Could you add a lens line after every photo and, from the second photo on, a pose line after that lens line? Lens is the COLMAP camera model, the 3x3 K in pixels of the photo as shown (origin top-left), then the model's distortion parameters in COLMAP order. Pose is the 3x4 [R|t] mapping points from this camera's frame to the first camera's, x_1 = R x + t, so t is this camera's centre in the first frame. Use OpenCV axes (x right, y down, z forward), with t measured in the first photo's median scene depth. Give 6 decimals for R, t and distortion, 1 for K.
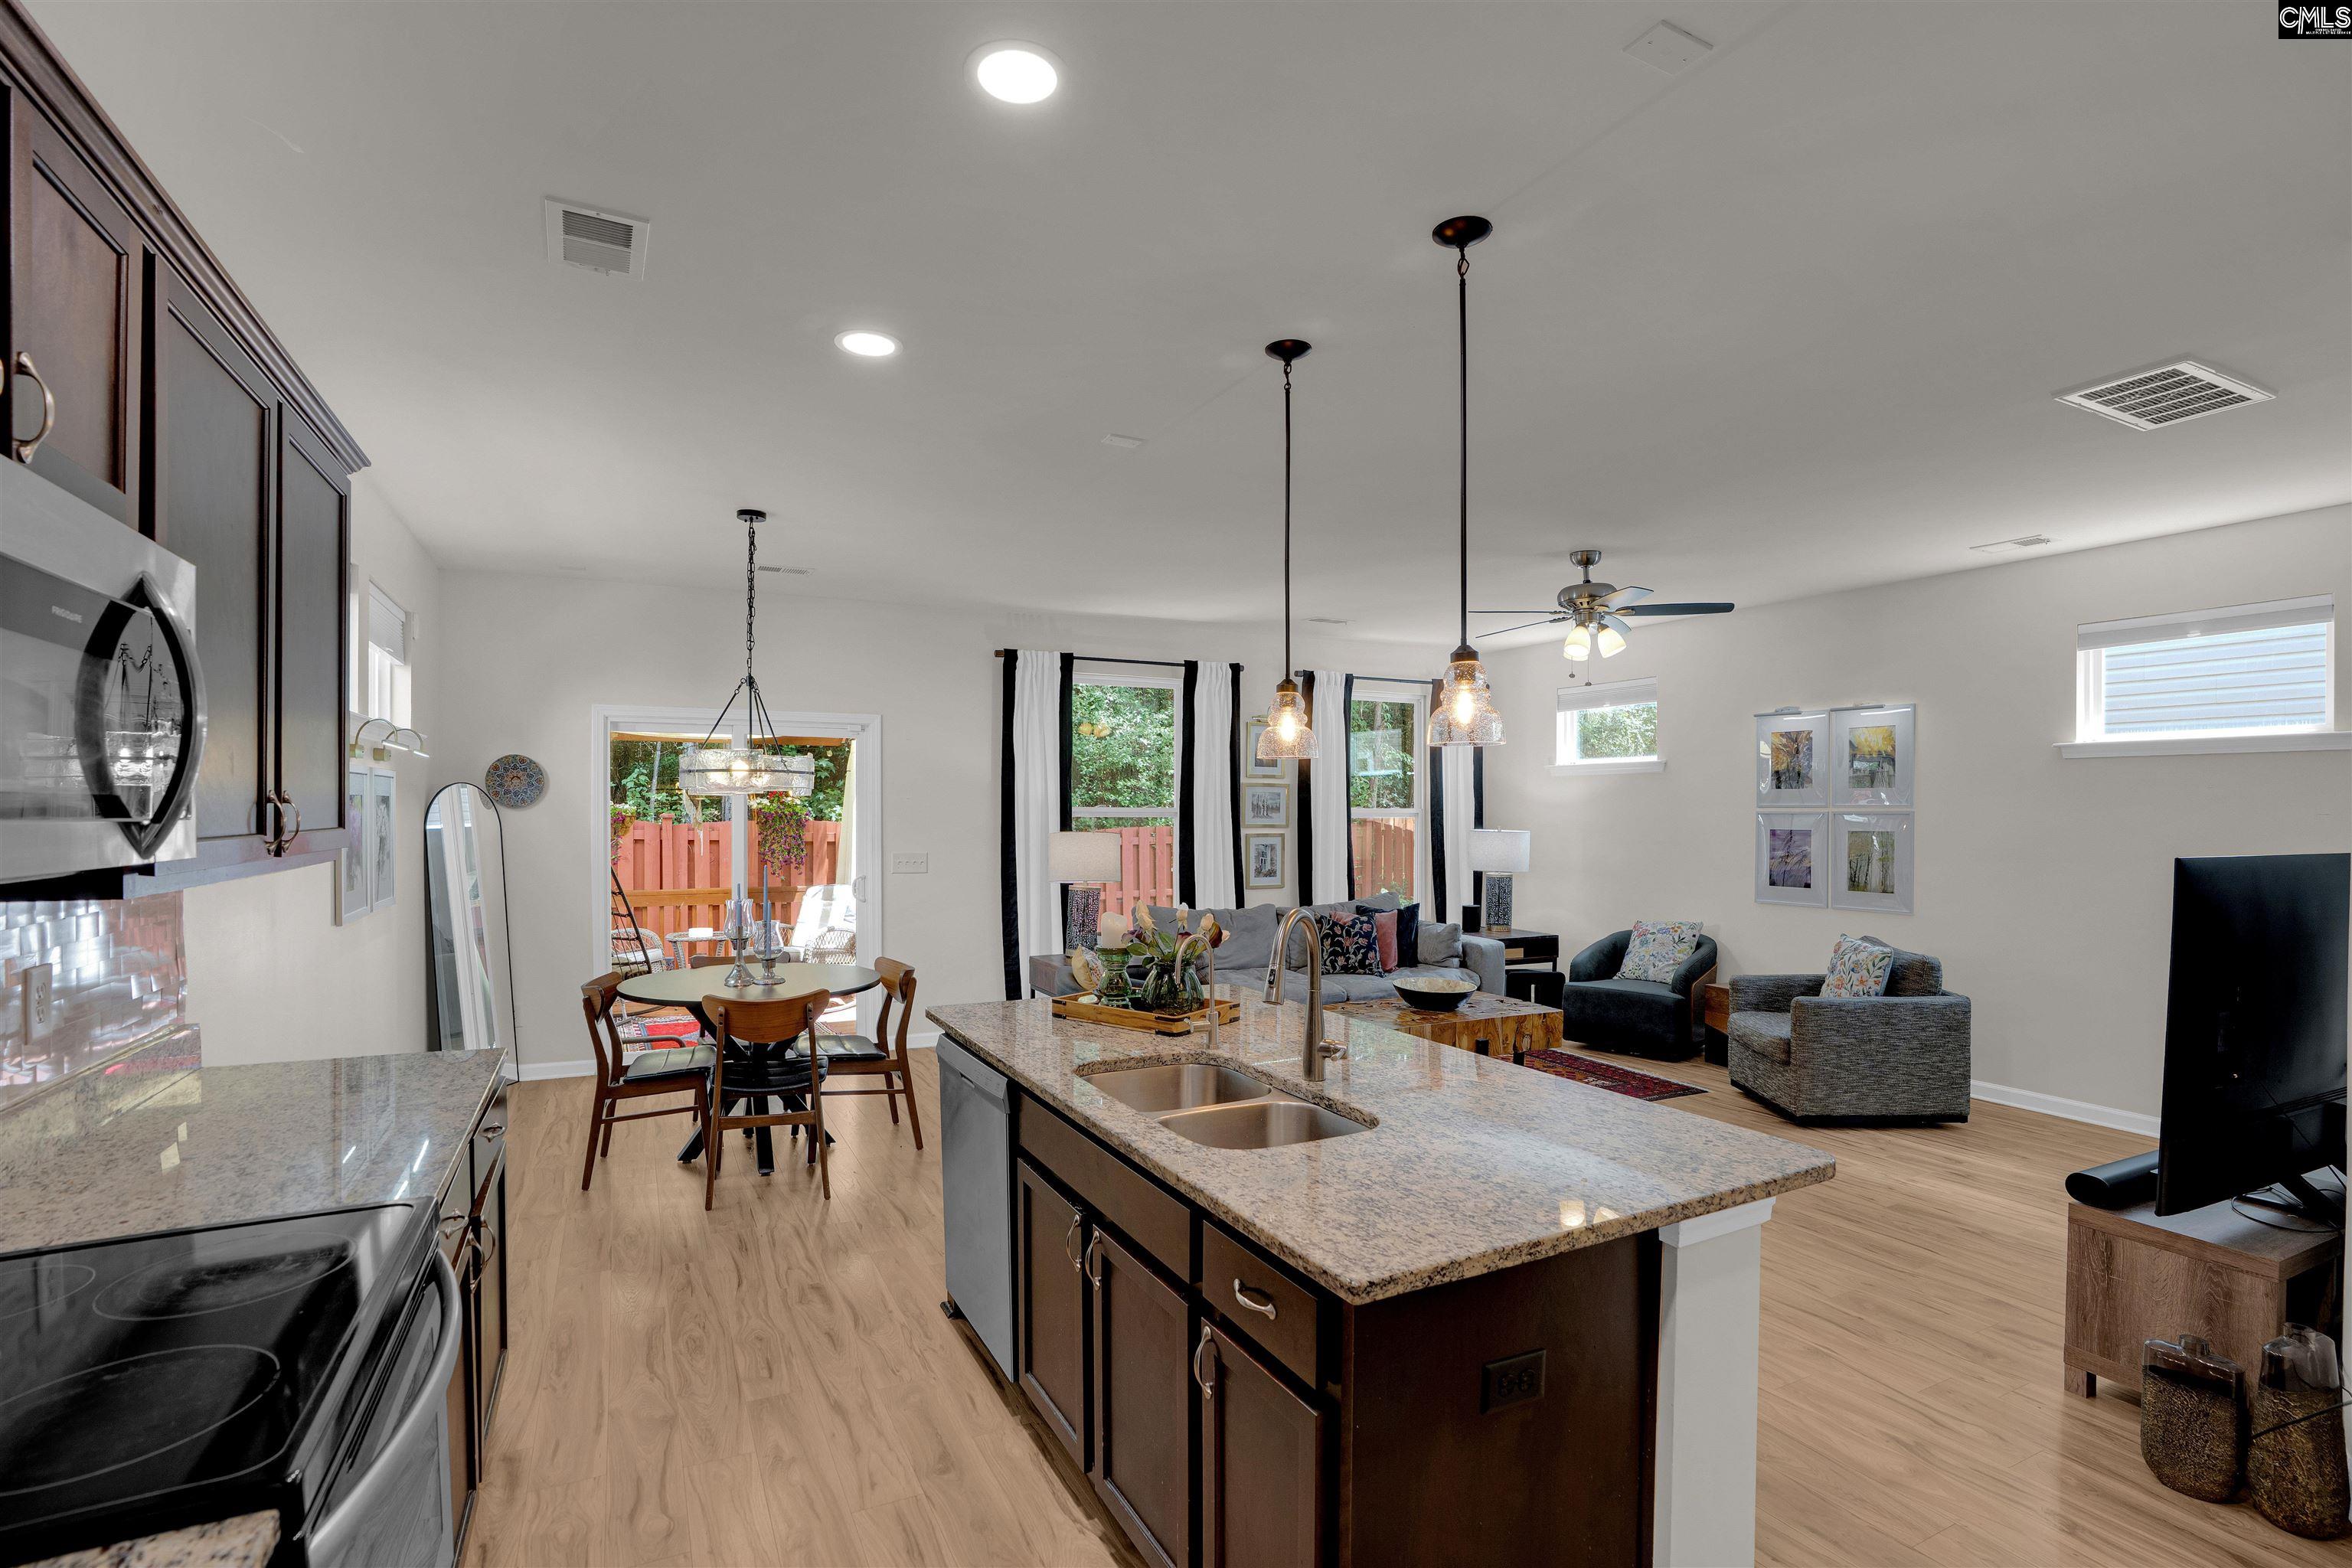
lens RADIAL K [[1108.9, 0, 1194.6], [0, 1108.9, 808.5], [0, 0, 1]] dist [-0.048218, 0.012510]
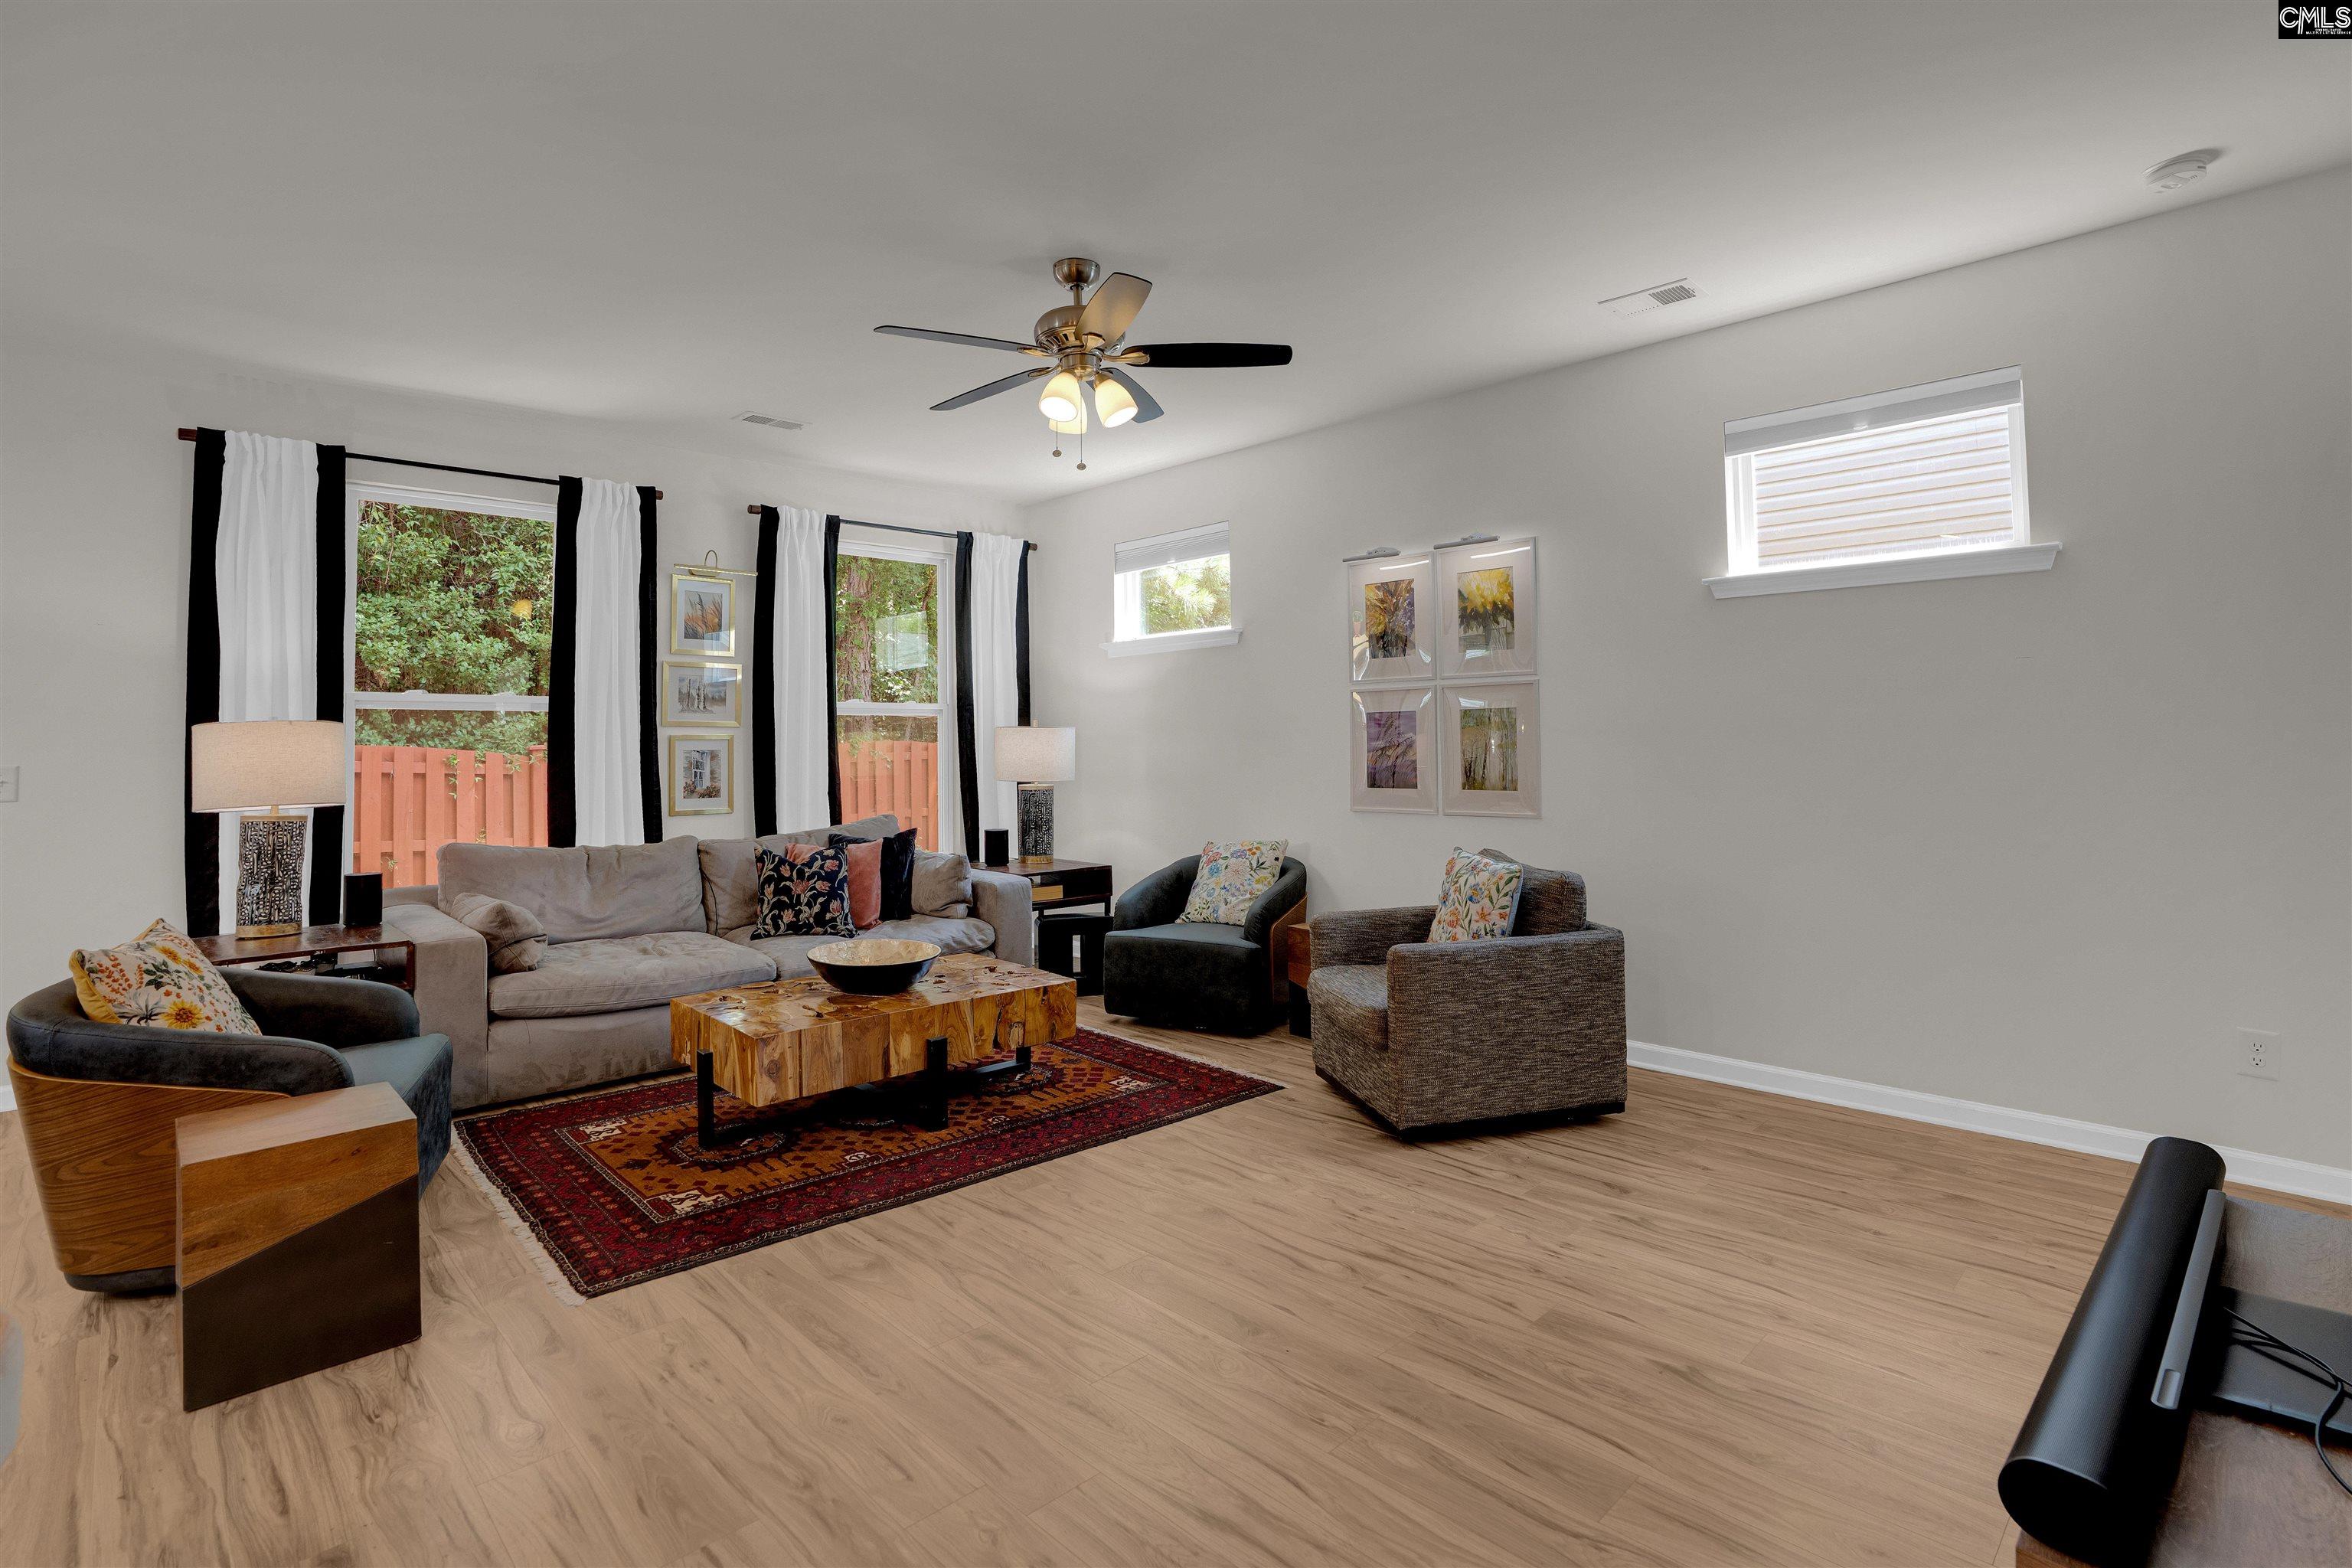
lens RADIAL K [[1108.9, 0, 1169.6], [0, 1108.9, 695.4], [0, 0, 1]] dist [-0.048218, 0.012510]
pose [[0.961031, -0.003010, 0.276423, 0.187213], [0.015579, 0.998941, -0.043284, 0.038533], [-0.276000, 0.045904, 0.960061, 0.308766]]
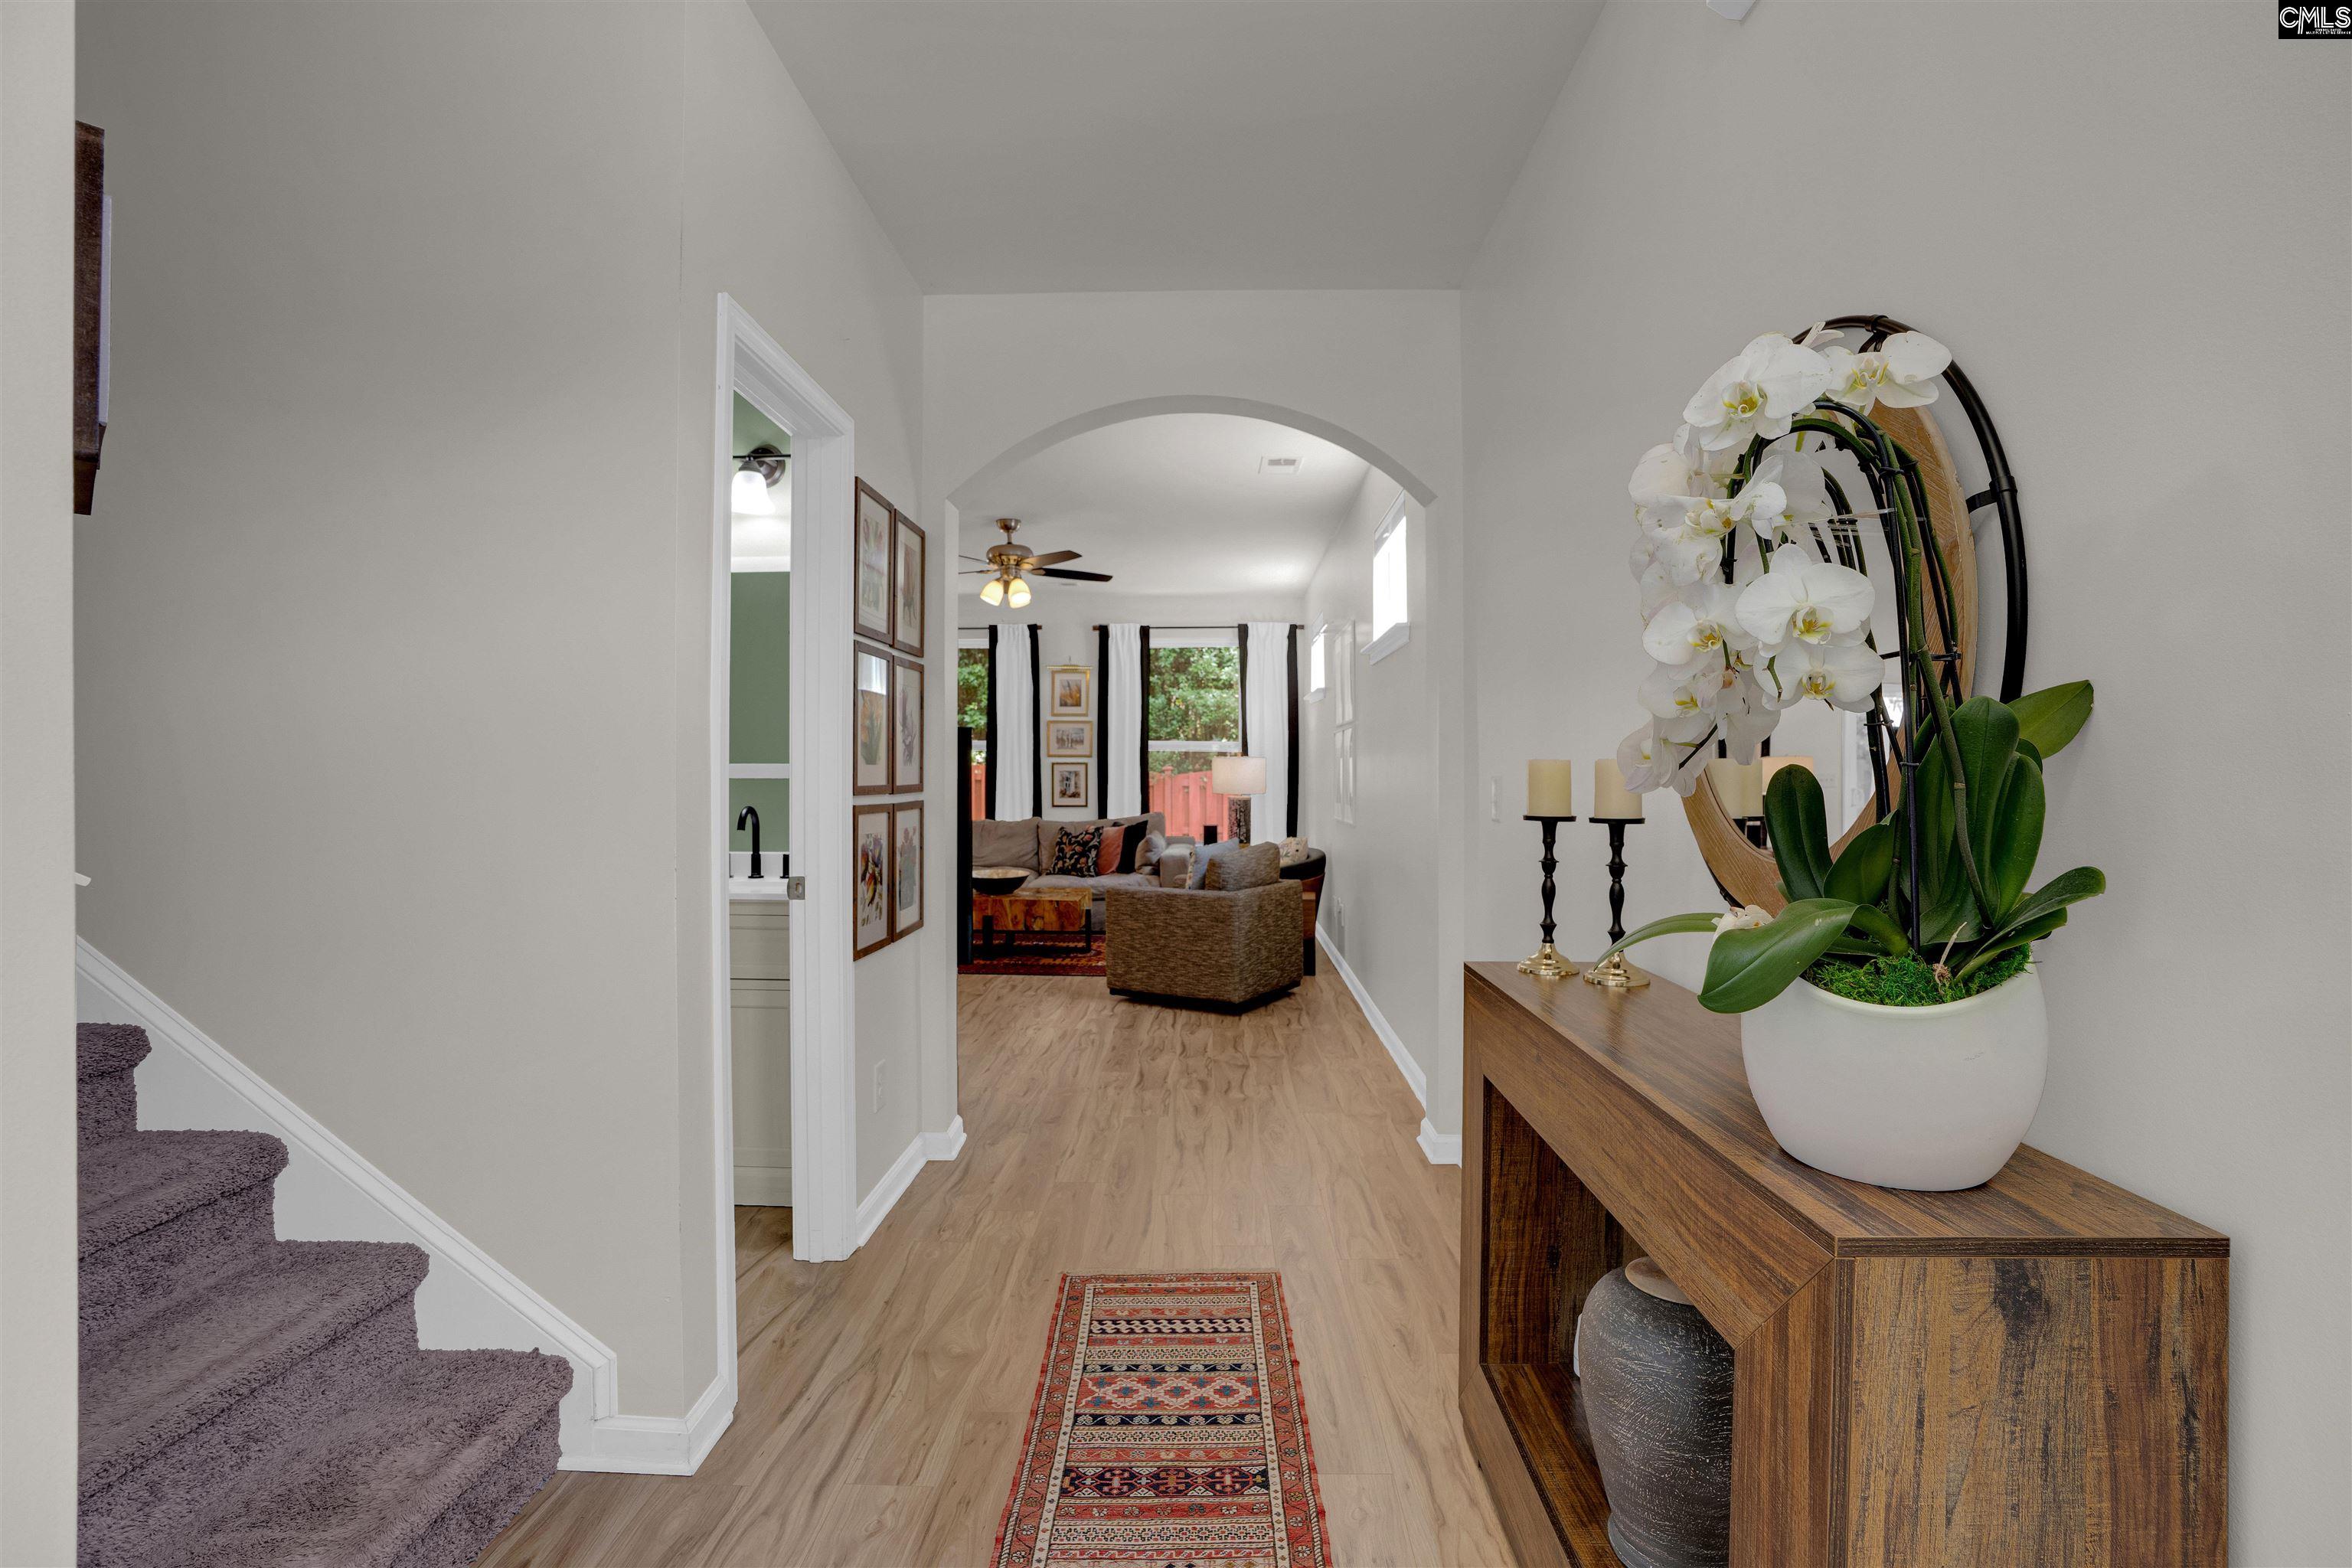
lens RADIAL K [[1098.5, 0, 1198.4], [0, 1098.5, 770.3], [0, 0, 1]] dist [0.000871, 0.000009]
pose [[0.870379, -0.004603, -0.492360, 0.938231], [0.002956, 0.999987, -0.004124, 0.044159], [0.492373, 0.002134, 0.870382, 0.029148]]
